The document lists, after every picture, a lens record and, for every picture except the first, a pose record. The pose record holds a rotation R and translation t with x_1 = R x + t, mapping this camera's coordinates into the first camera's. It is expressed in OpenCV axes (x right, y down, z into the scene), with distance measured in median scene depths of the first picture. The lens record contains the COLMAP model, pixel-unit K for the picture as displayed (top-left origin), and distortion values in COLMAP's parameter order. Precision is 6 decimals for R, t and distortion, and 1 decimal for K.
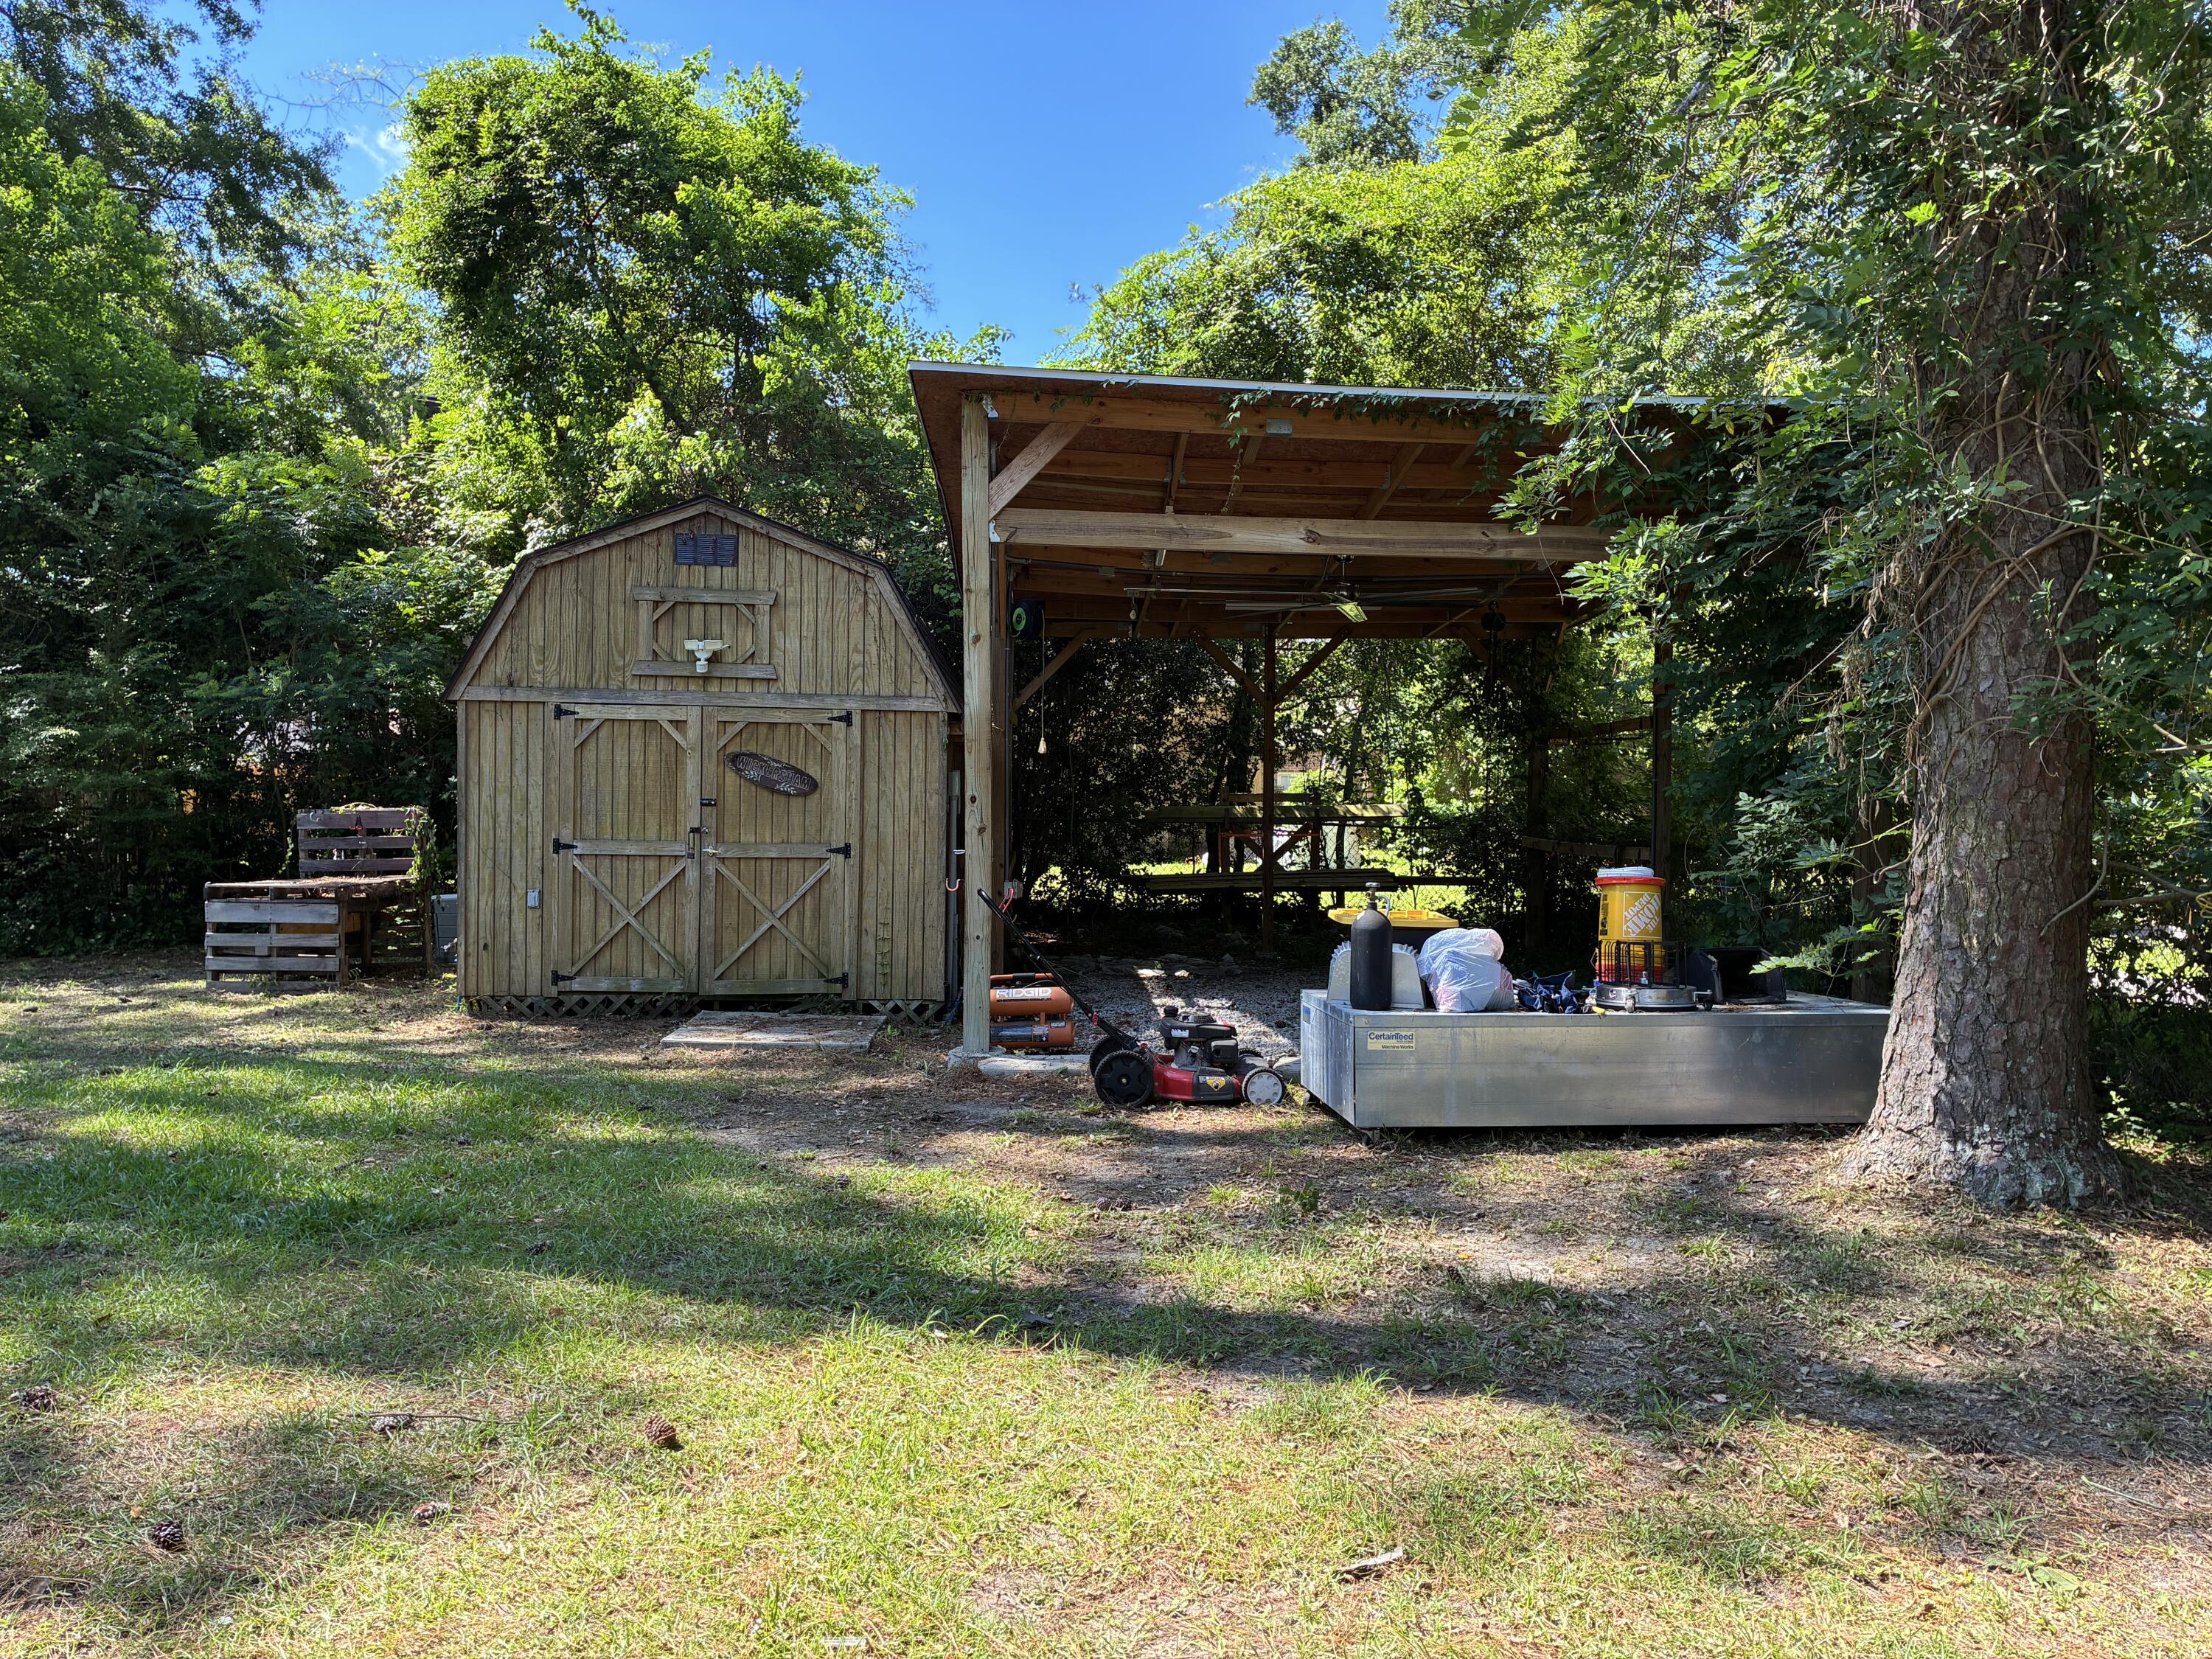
lens RADIAL K [[1685.7, 0, 1098.6], [0, 1685.7, 831.2], [0, 0, 1]] dist [0.023557, -0.008927]
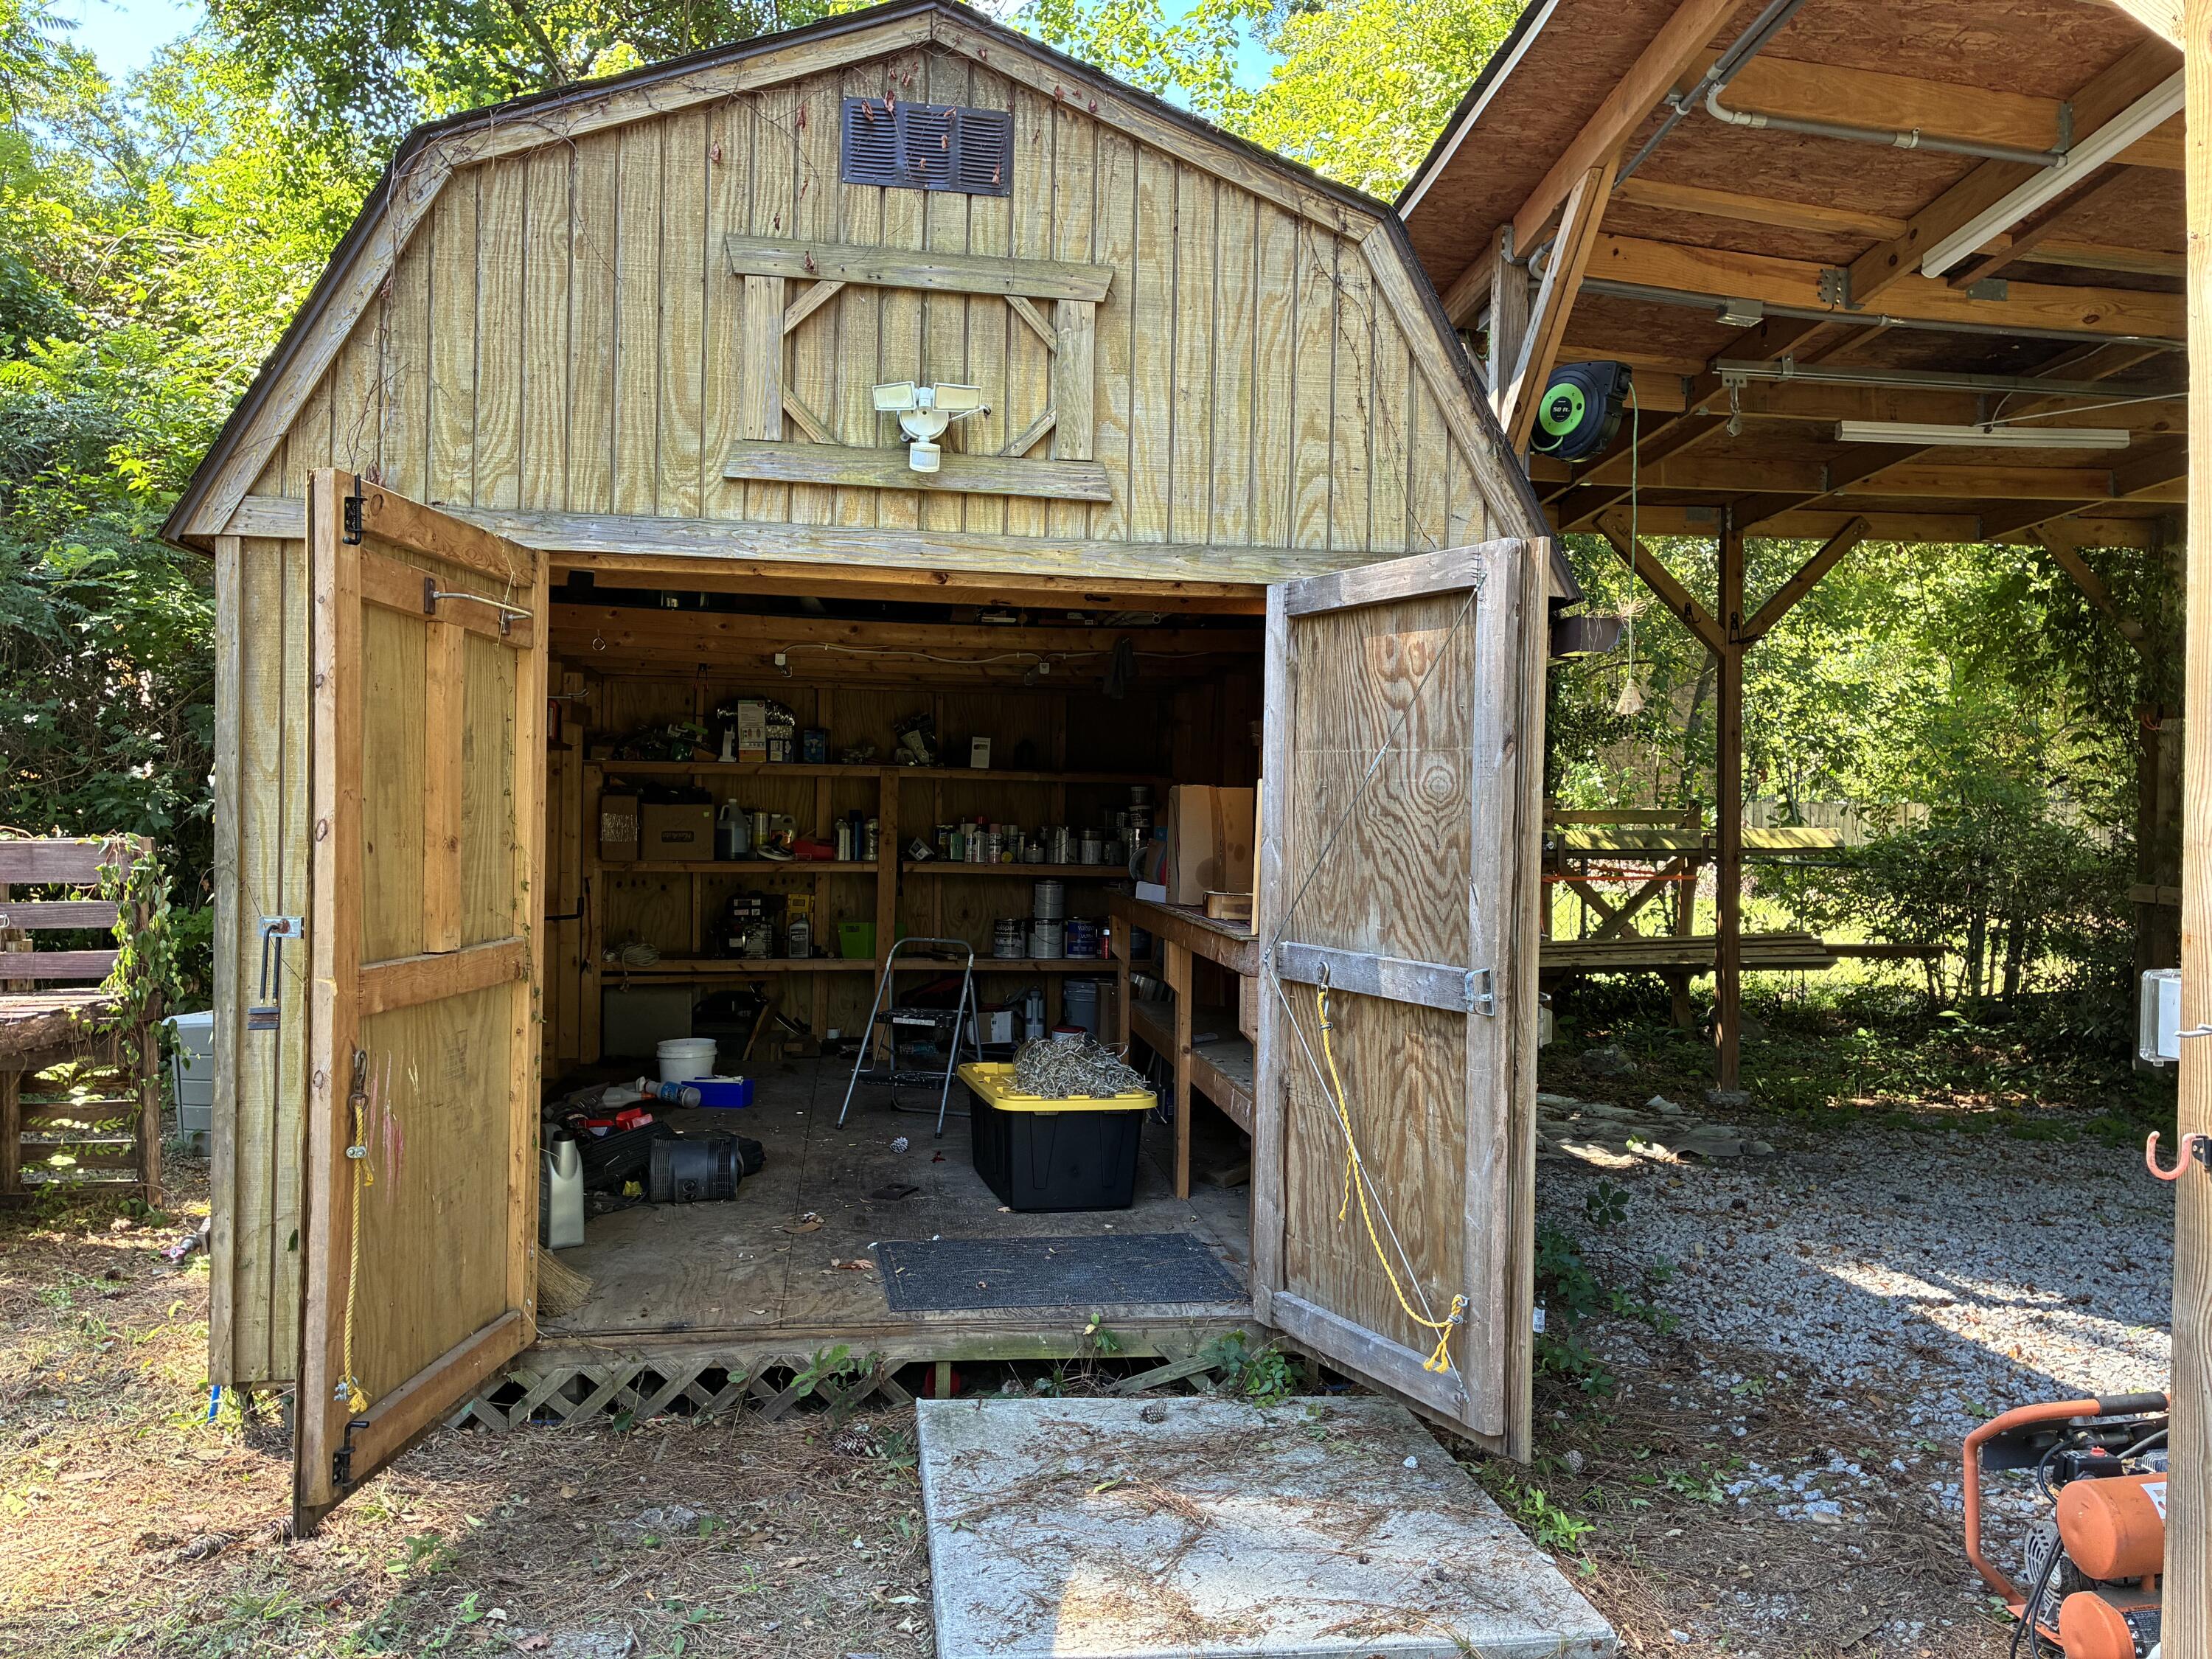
lens RADIAL K [[1685.7, 0, 1117.5], [0, 1685.7, 824.1], [0, 0, 1]] dist [0.023557, -0.008927]
pose [[0.993190, -0.000072, 0.116502, -0.234105], [0.002065, 0.999854, -0.016983, -0.011528], [-0.116483, 0.017108, 0.993045, 0.628969]]
